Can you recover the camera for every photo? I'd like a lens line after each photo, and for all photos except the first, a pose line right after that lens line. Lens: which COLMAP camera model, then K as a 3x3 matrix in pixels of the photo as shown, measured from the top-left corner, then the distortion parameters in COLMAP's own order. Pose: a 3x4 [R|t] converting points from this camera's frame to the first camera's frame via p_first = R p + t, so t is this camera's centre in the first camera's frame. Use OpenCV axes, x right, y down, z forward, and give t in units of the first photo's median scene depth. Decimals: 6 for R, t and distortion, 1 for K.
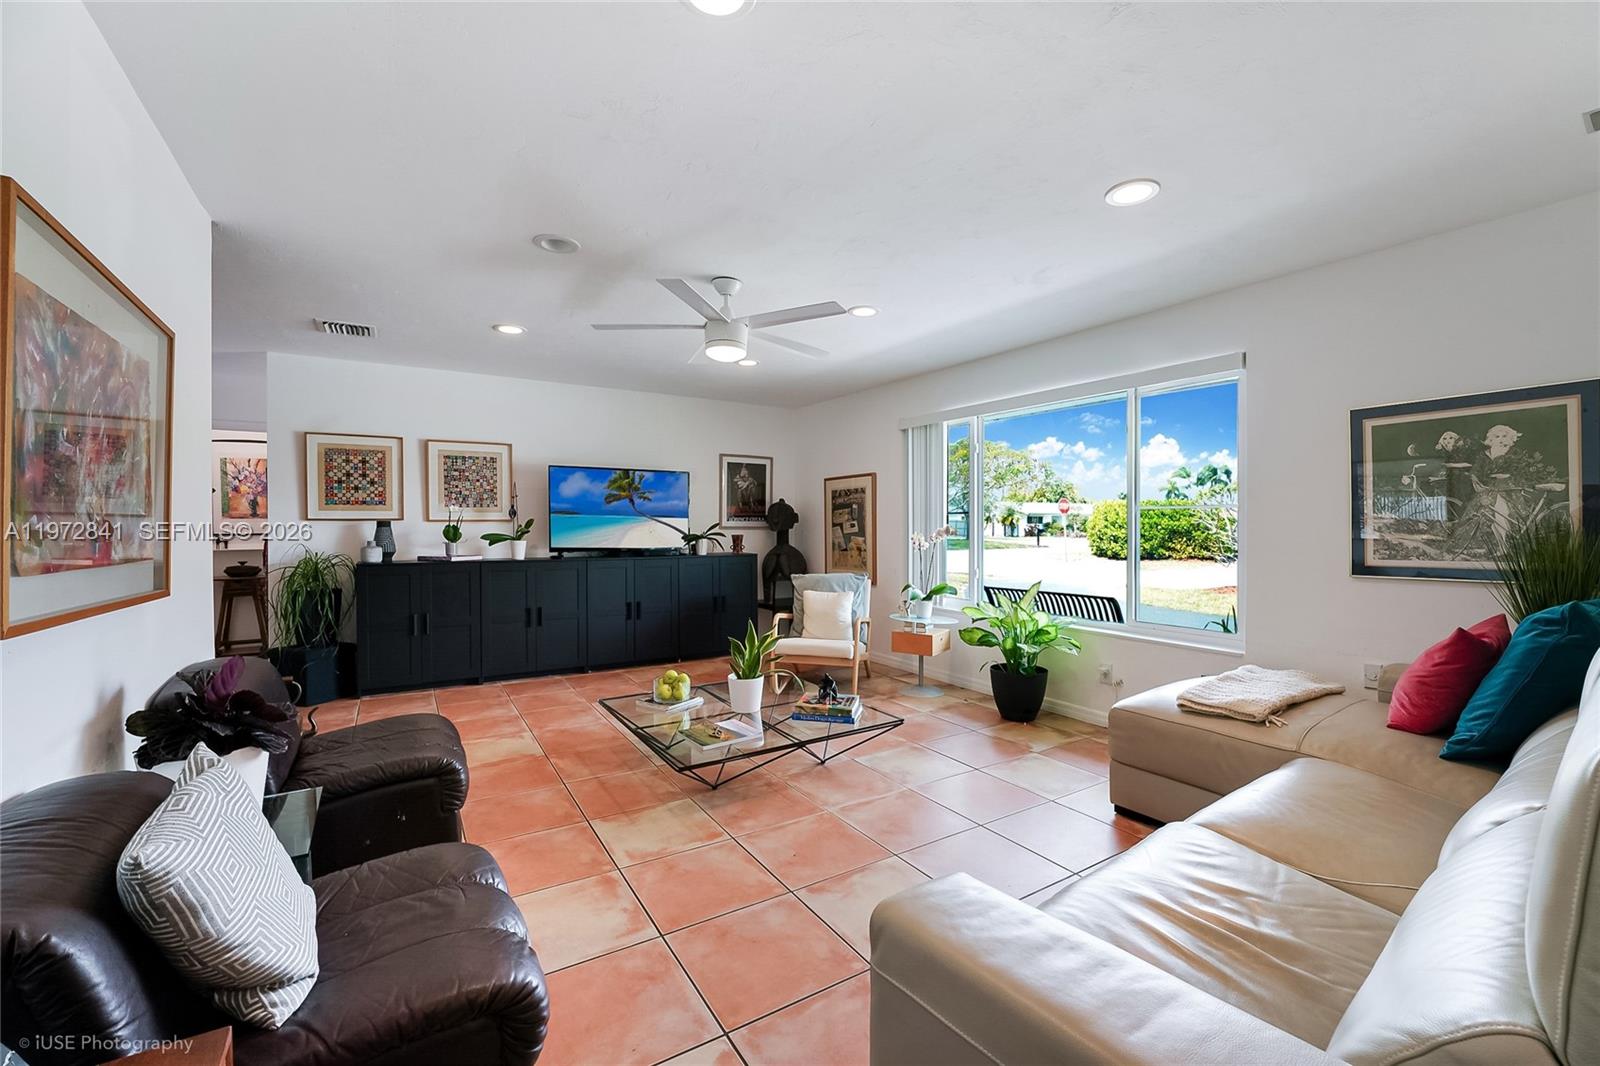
lens RADIAL K [[650.4, 0, 815.8], [0, 650.4, 525.9], [0, 0, 1]] dist [-0.026484, 0.000286]
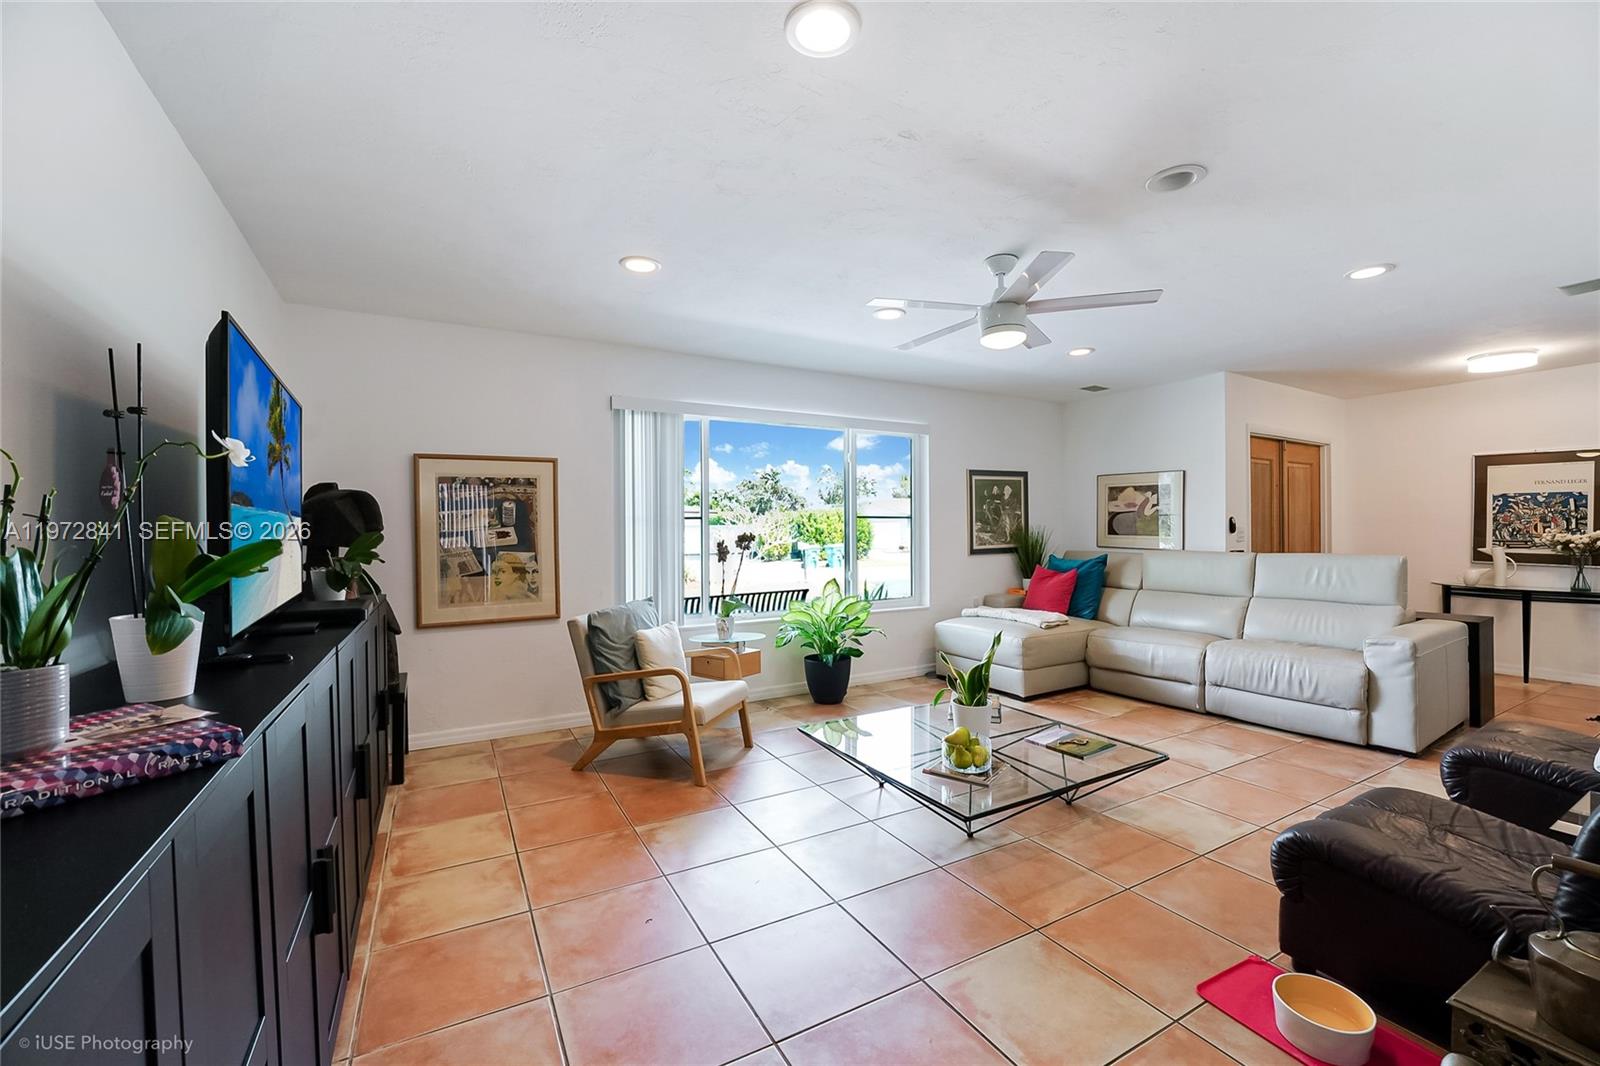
lens RADIAL K [[662.0, 0, 800.0], [0, 662.0, 533.0], [0, 0, 1]] dist [-0.049146, 0.000034]
pose [[0.070271, -0.011854, 0.997458, -0.802472], [0.006628, 0.999913, 0.011416, -0.010562], [-0.997506, 0.005809, 0.070343, 0.925787]]
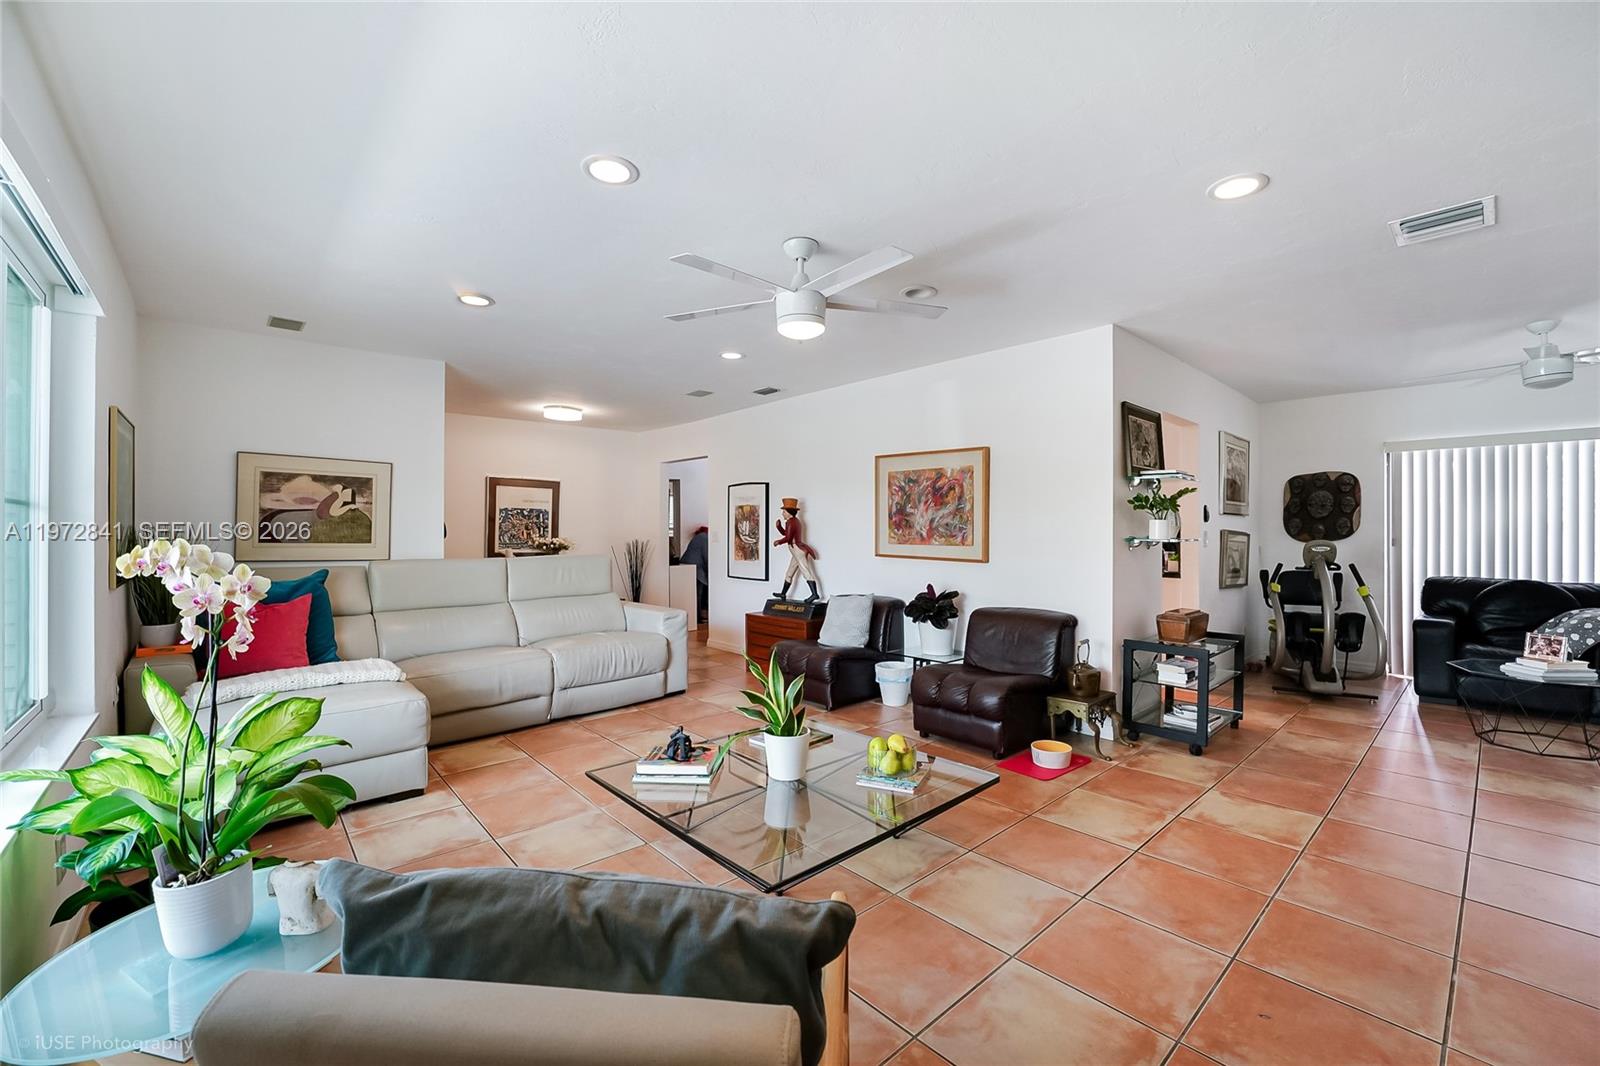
lens RADIAL K [[650.4, 0, 815.8], [0, 650.4, 525.9], [0, 0, 1]] dist [-0.026484, 0.000286]
pose [[-0.984342, -0.002823, -0.176245, -0.016472], [-0.001001, 0.999945, -0.010424, -0.002162], [0.176265, -0.010084, -0.984291, 1.385010]]
